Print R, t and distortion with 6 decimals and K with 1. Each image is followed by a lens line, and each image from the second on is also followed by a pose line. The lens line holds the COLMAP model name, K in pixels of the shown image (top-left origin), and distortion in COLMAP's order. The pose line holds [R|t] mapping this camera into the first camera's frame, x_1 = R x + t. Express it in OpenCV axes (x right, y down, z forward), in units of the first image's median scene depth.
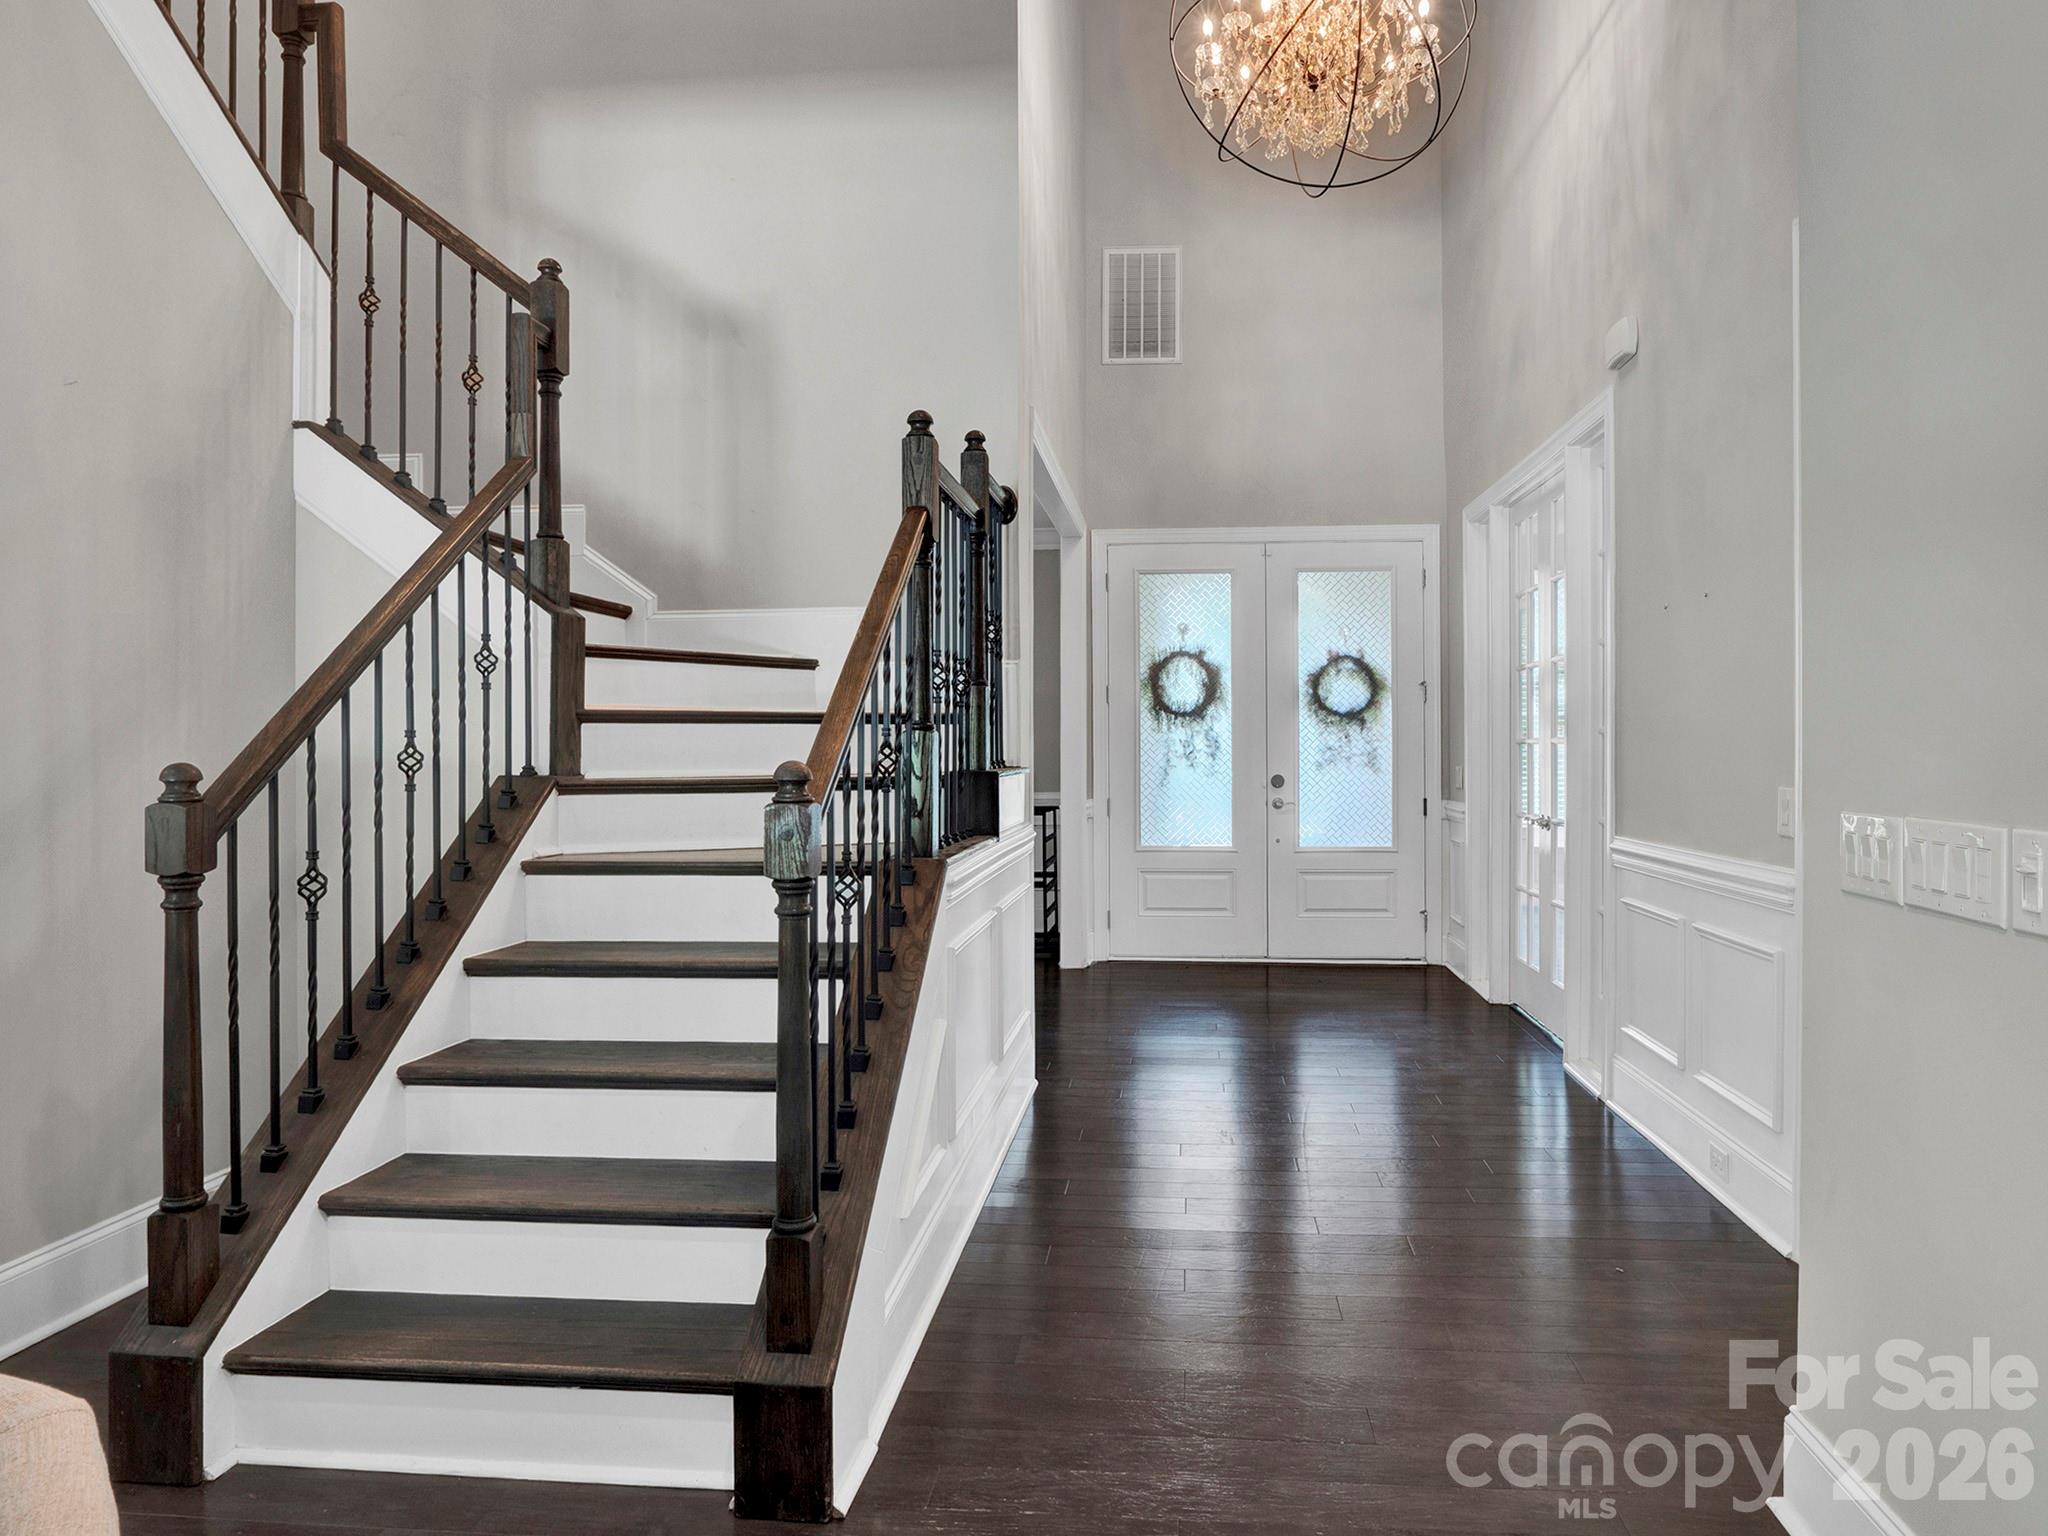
lens RADIAL K [[1309.5, 0, 1027.8], [0, 1309.5, 760.0], [0, 0, 1]] dist [-0.010576, -0.003130]
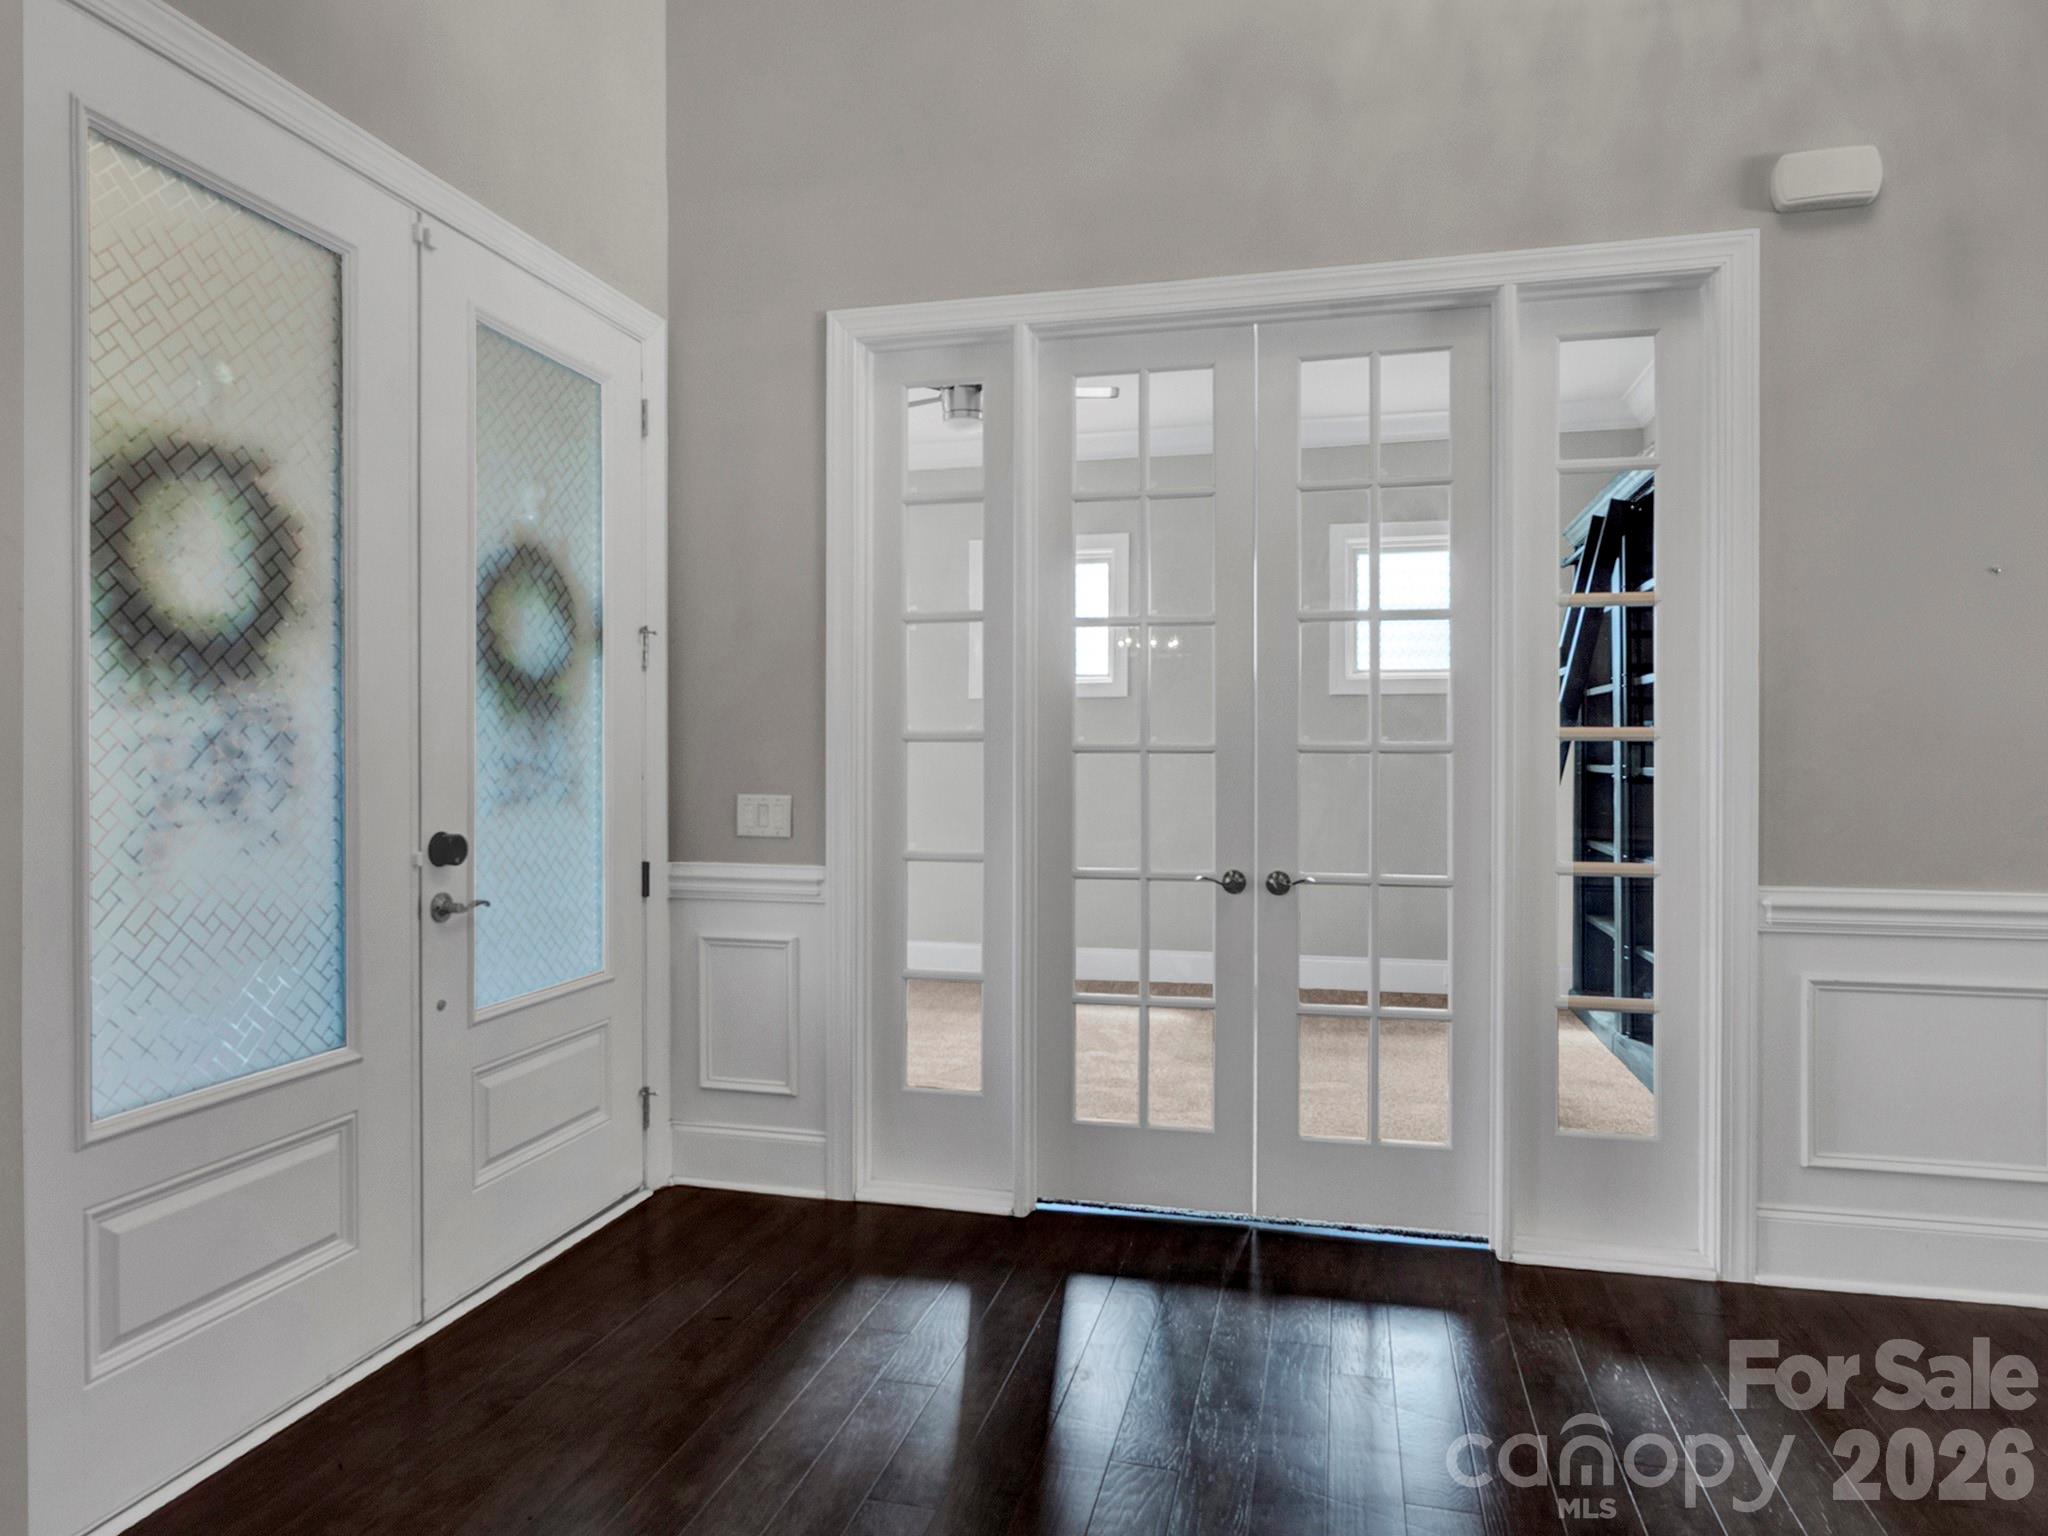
lens RADIAL K [[1309.5, 0, 1021.2], [0, 1309.5, 758.7], [0, 0, 1]] dist [-0.010576, -0.003130]
pose [[0.128516, -0.005182, 0.991694, -0.165299], [0.009179, 0.999950, 0.004035, -0.009943], [-0.991665, 0.008585, 0.128557, 0.779952]]
